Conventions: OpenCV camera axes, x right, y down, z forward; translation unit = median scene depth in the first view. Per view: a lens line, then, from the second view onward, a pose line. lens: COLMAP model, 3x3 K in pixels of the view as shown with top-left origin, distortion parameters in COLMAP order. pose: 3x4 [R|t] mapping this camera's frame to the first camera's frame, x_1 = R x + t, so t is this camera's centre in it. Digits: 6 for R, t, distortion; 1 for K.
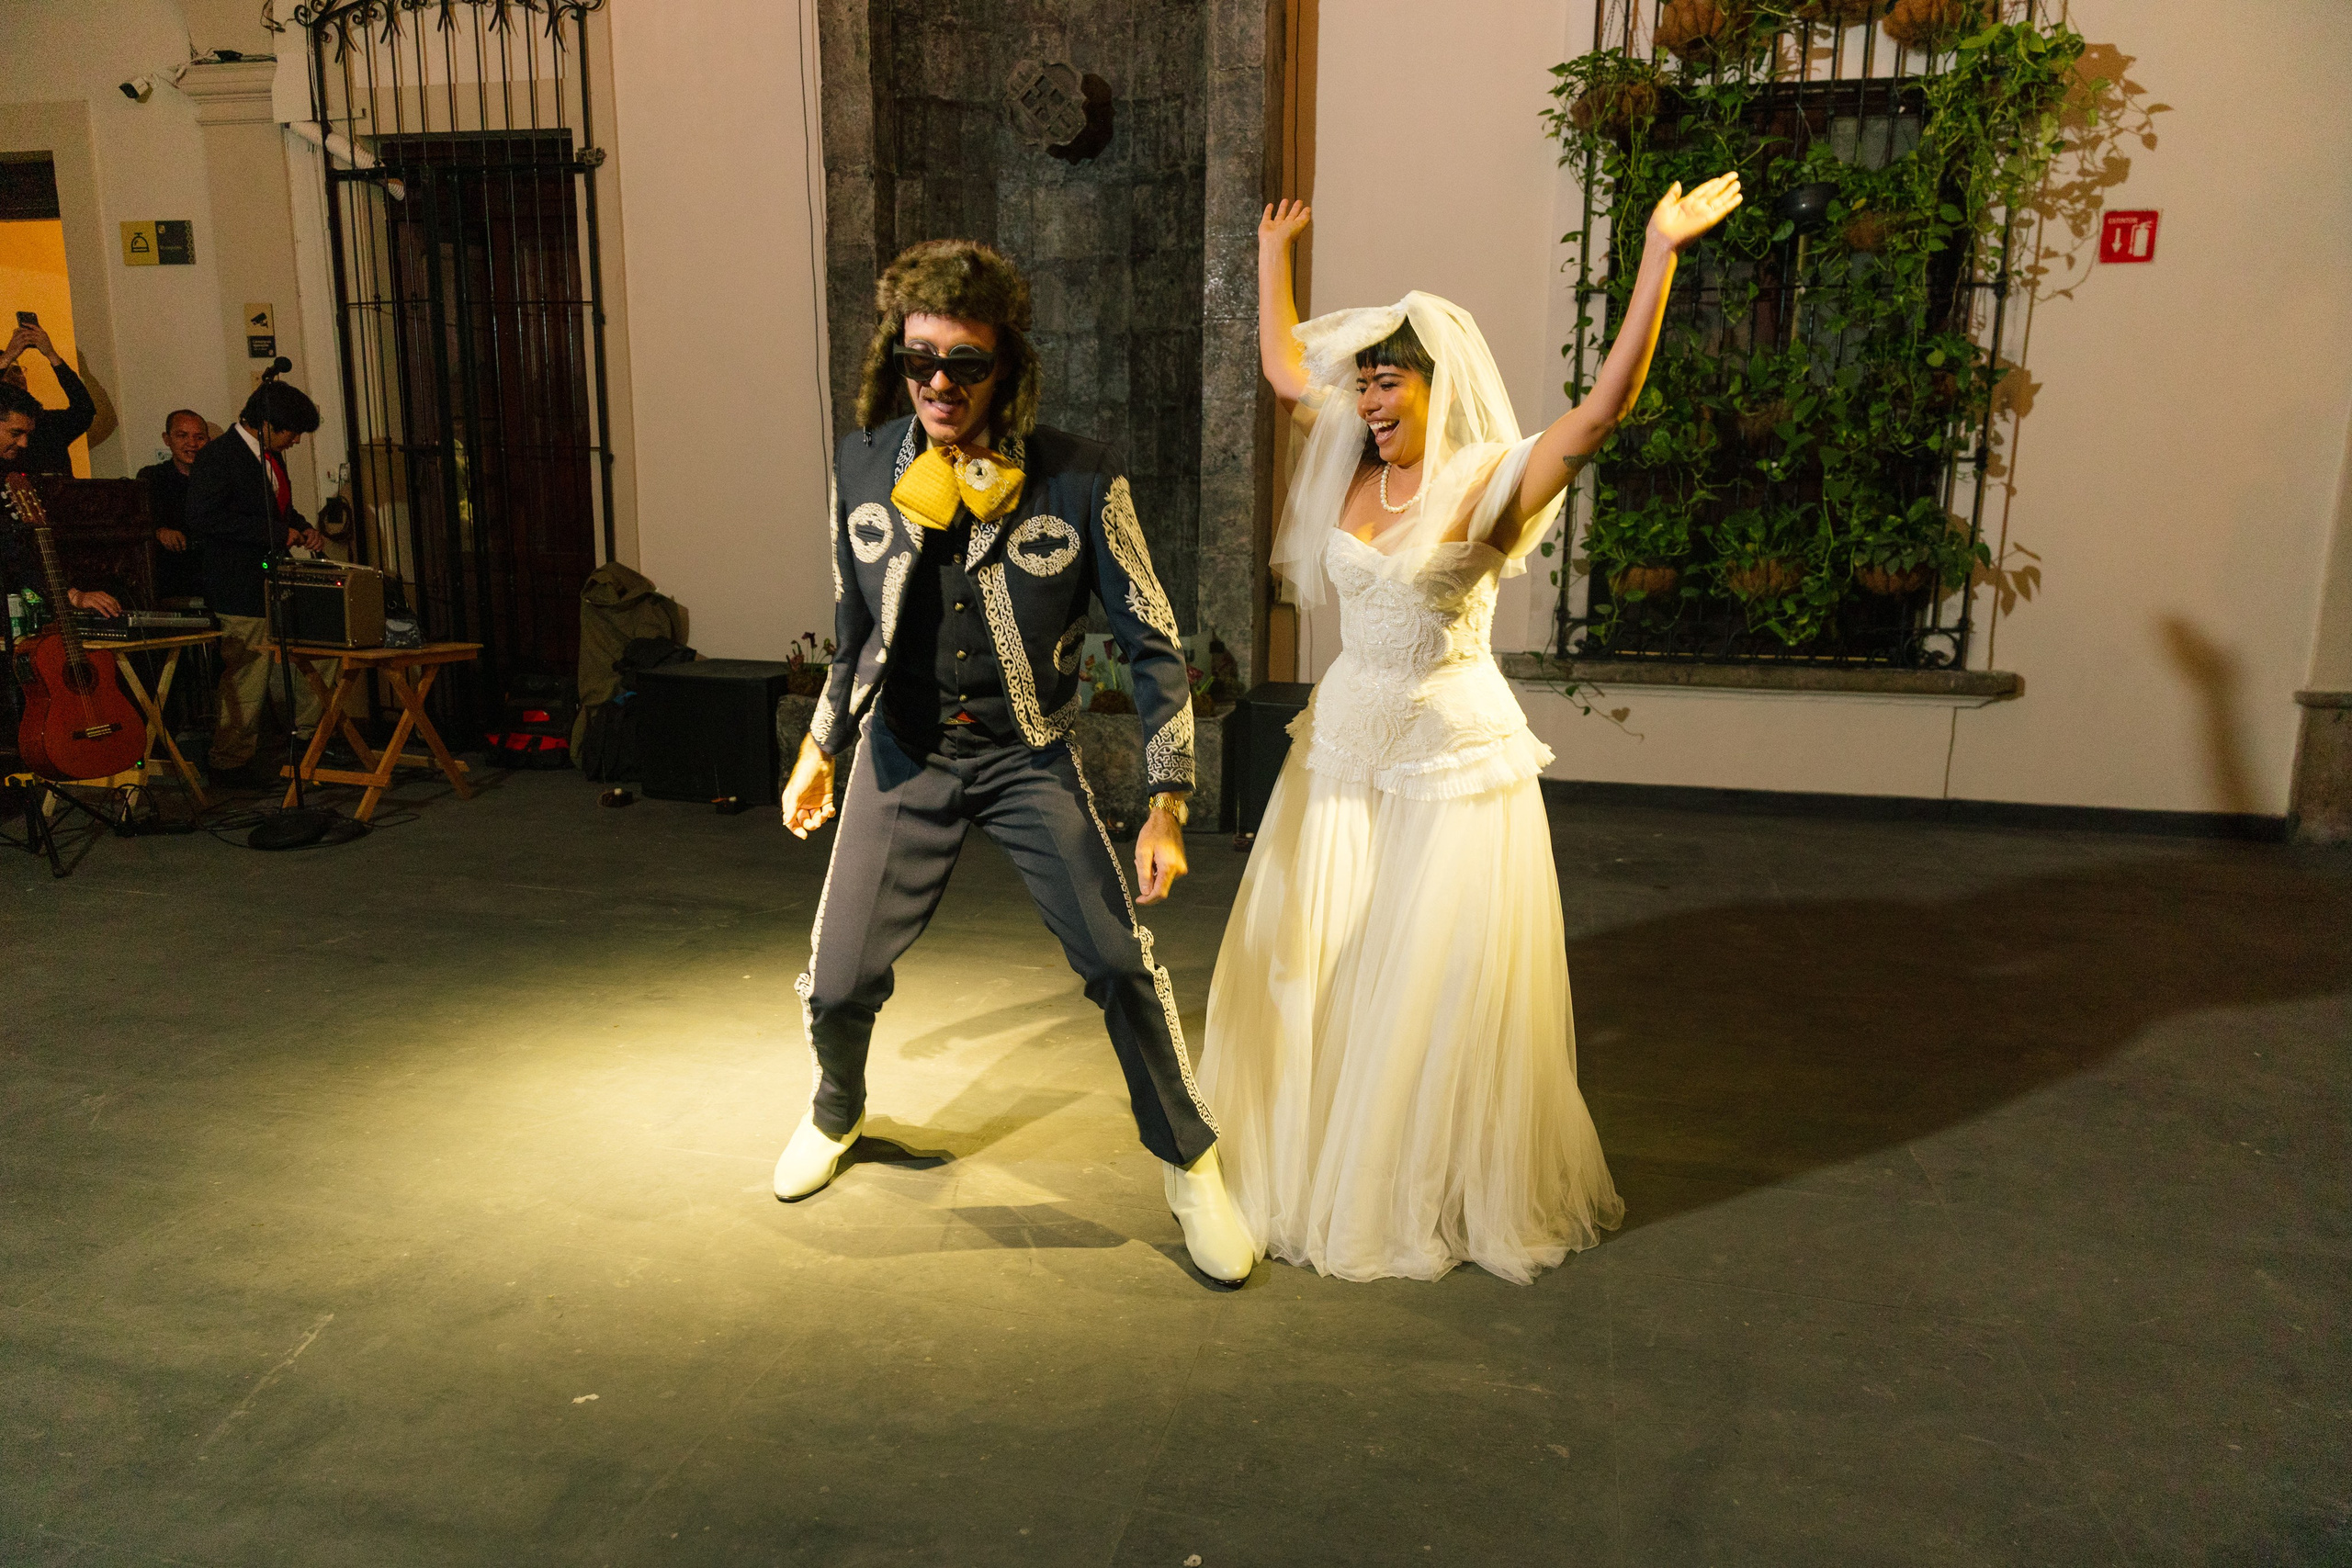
lens RADIAL K [[1539.1, 0, 1175.9], [0, 1539.1, 785.9], [0, 0, 1]] dist [0.020591, -0.015596]
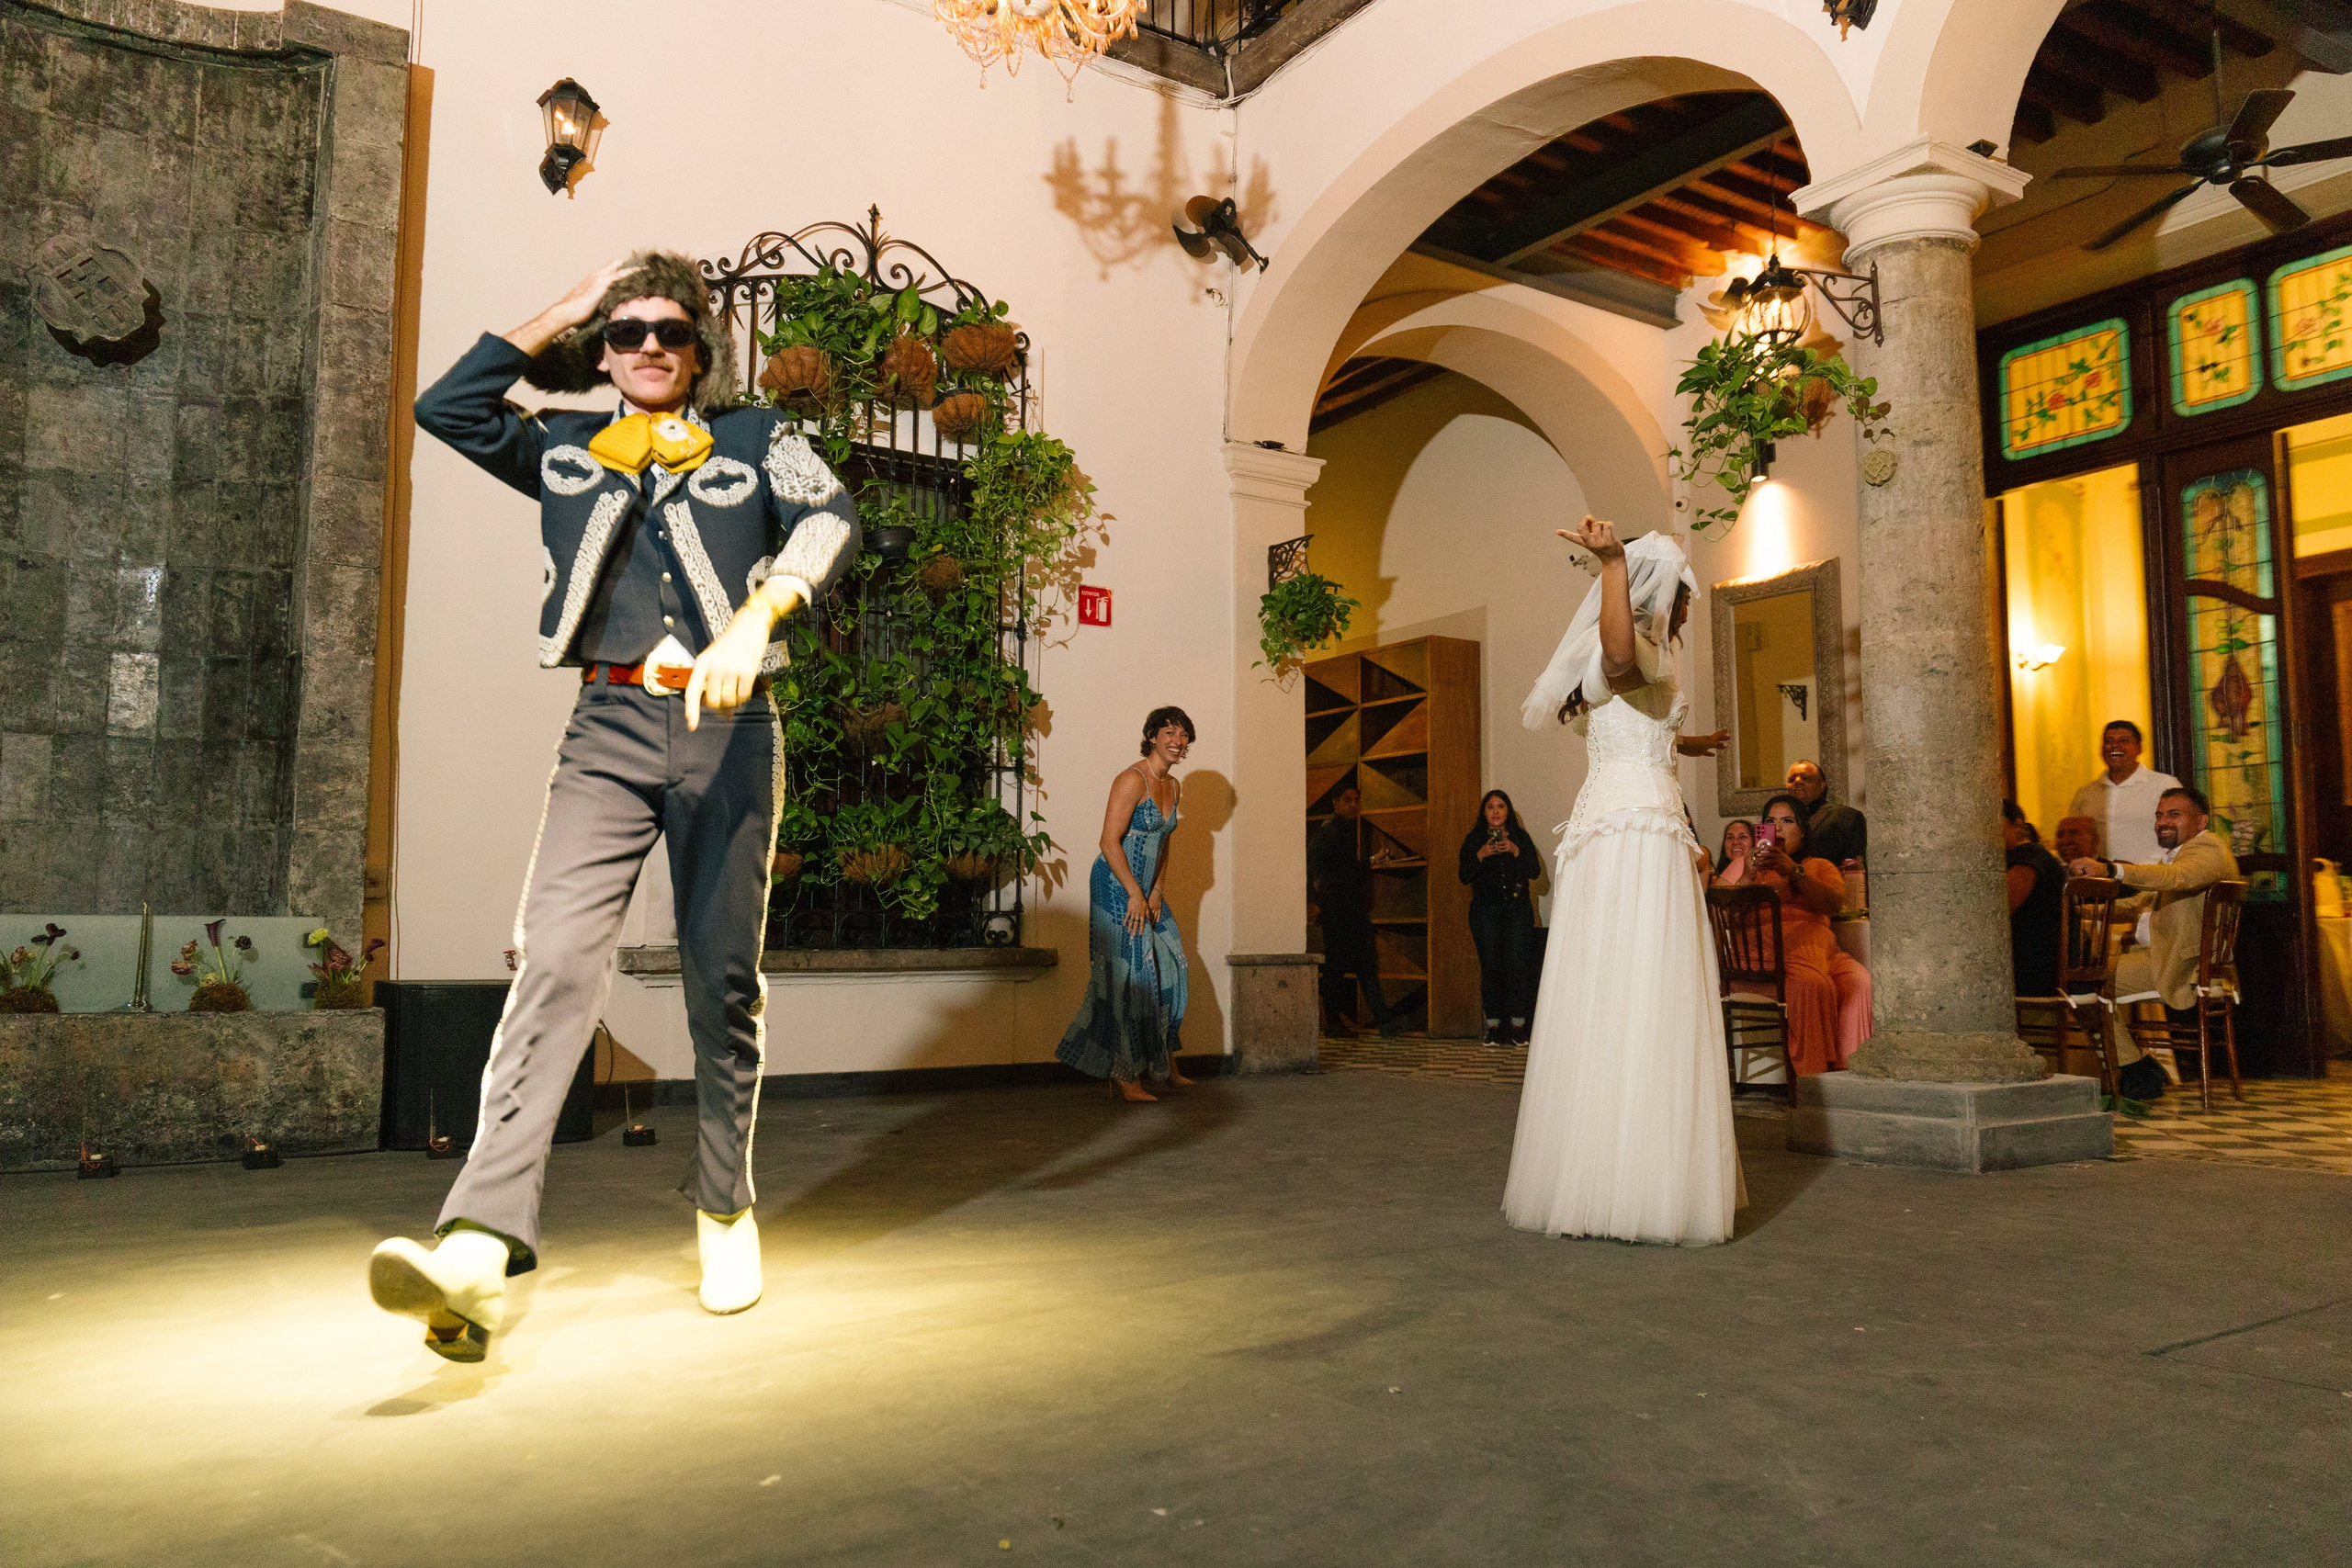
lens RADIAL K [[1728.8, 0, 1237.1], [0, 1728.8, 786.6], [0, 0, 1]] dist [-0.012508, -0.010698]
pose [[0.665512, 0.053245, 0.744486, -0.348090], [0.148052, 0.968216, -0.201592, 0.092411], [-0.731556, 0.244384, 0.636476, 0.033987]]
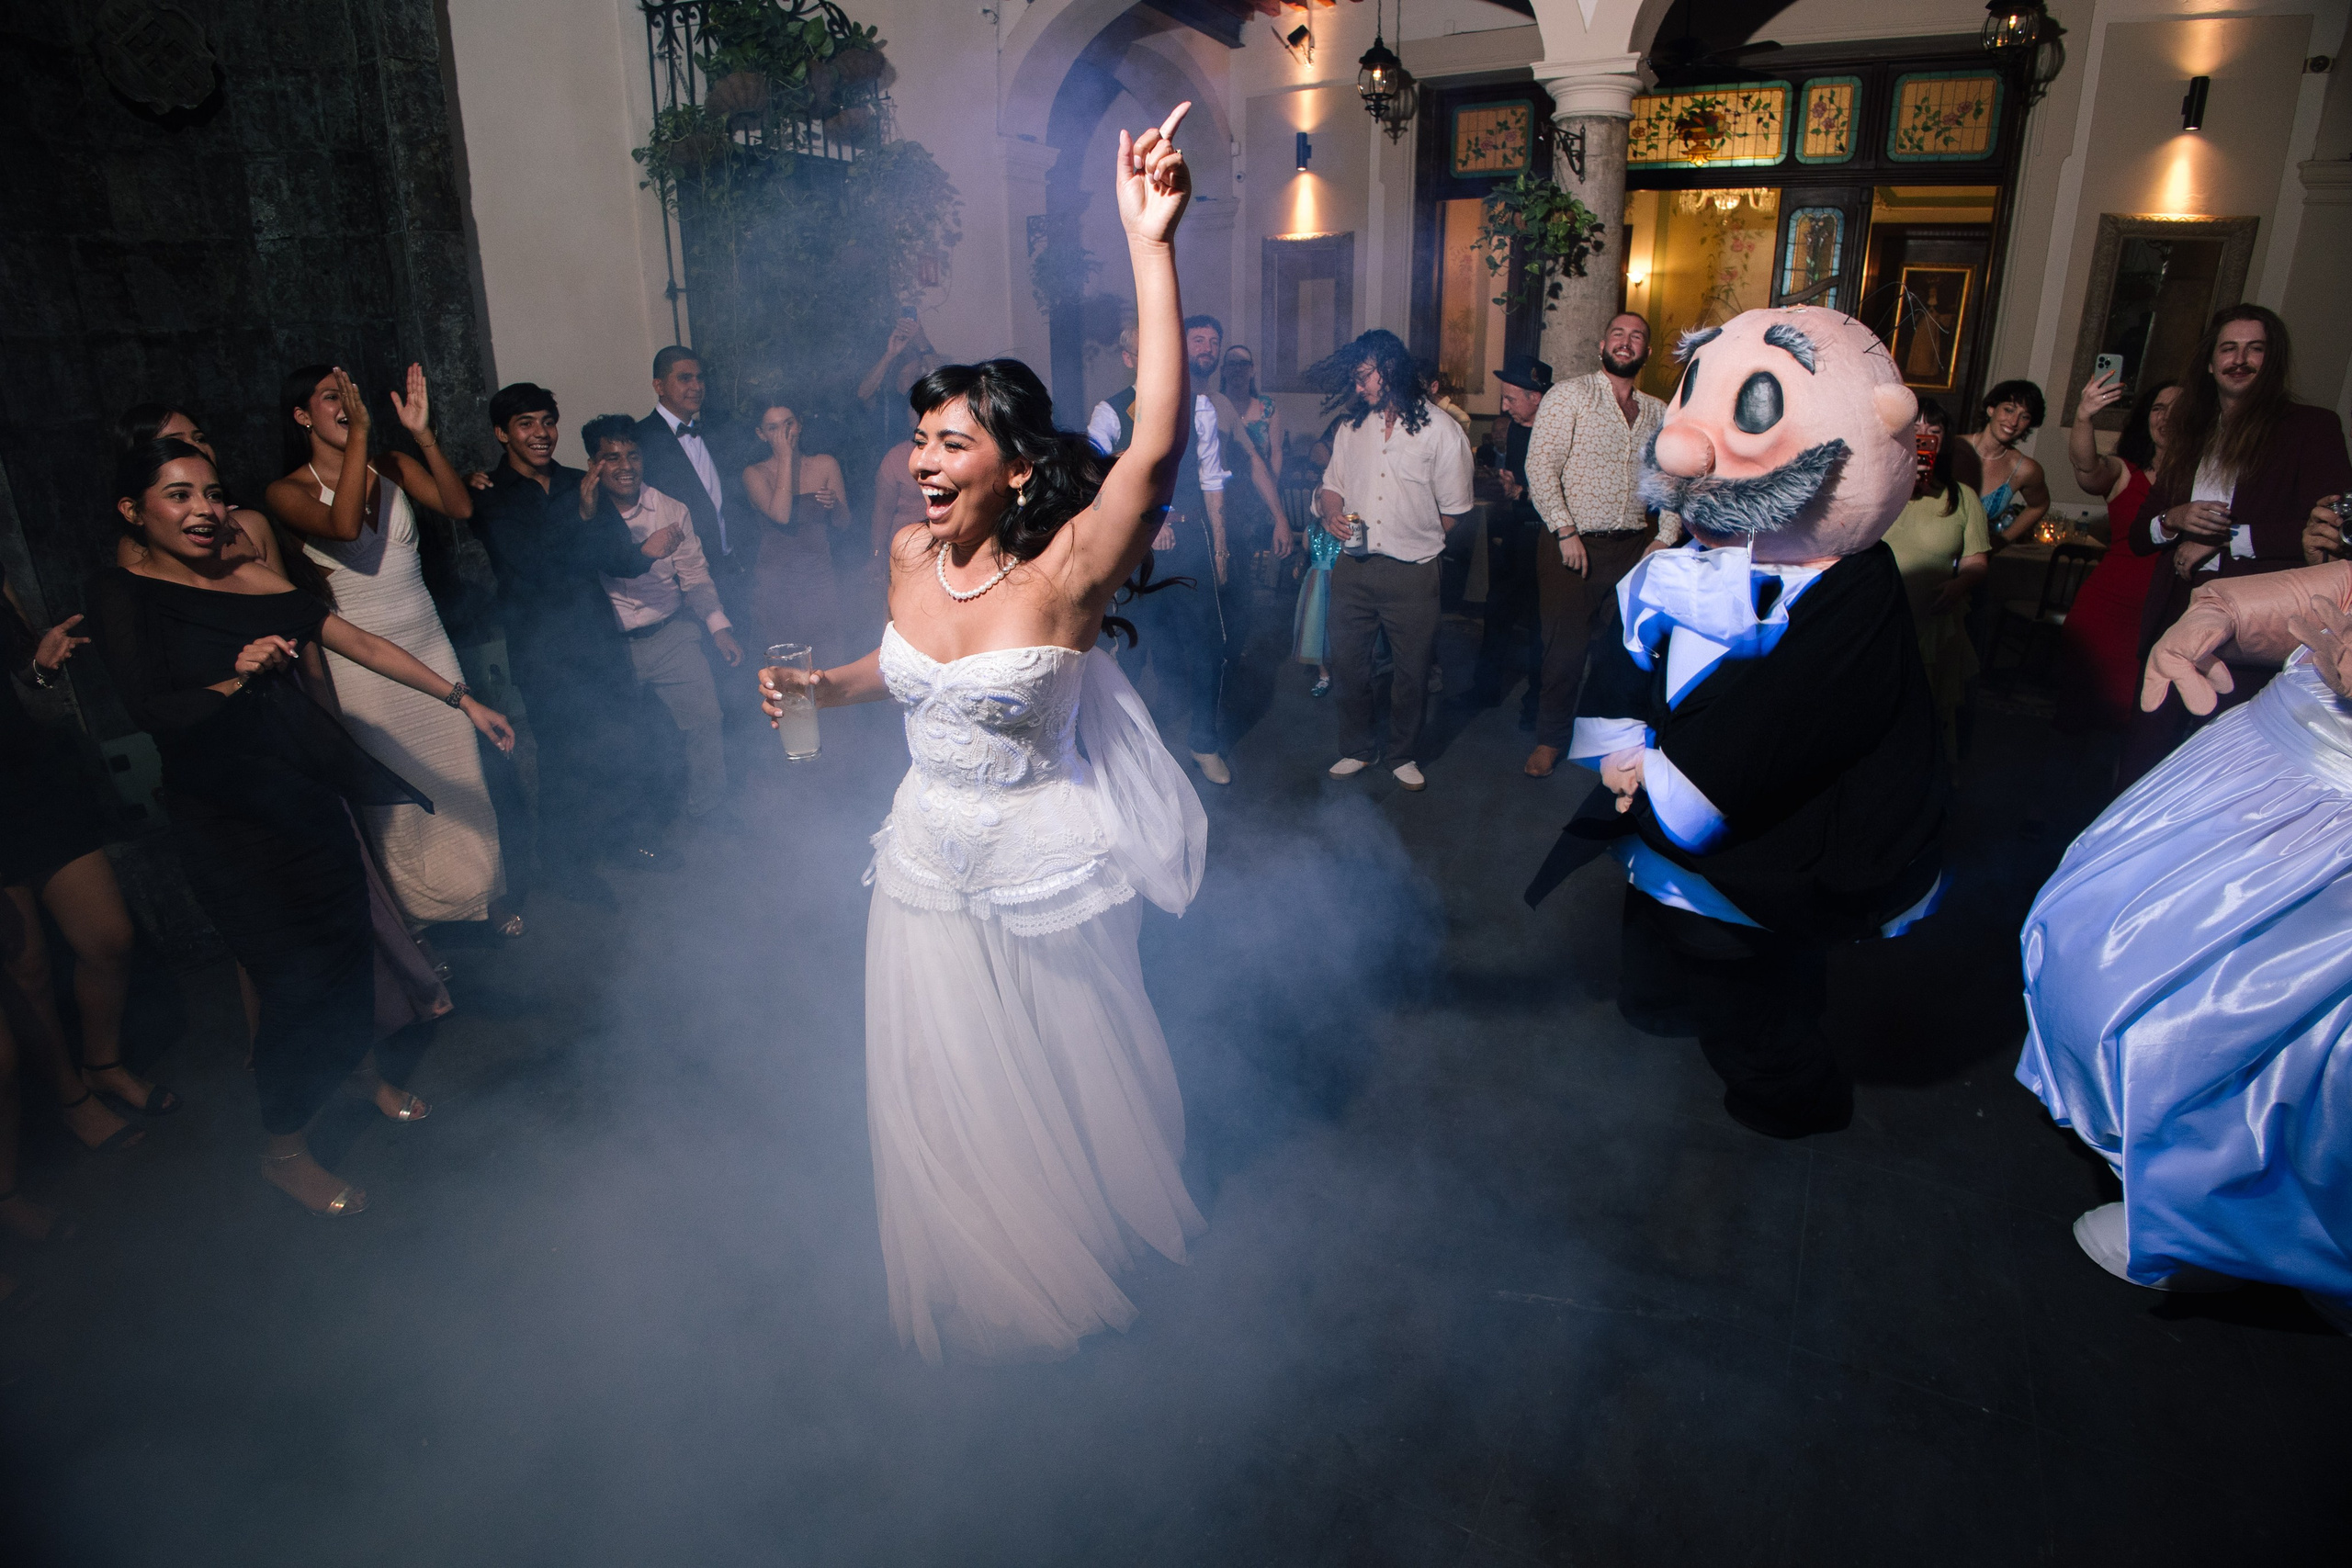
lens RADIAL K [[1086.6, 0, 1184.7], [0, 1086.6, 746.3], [0, 0, 1]] dist [-0.139895, 0.024736]
pose [[0.294646, -0.332288, 0.895973, -0.476331], [0.192985, 0.938969, 0.284769, -0.131729], [-0.935917, 0.089003, 0.340790, 0.371215]]
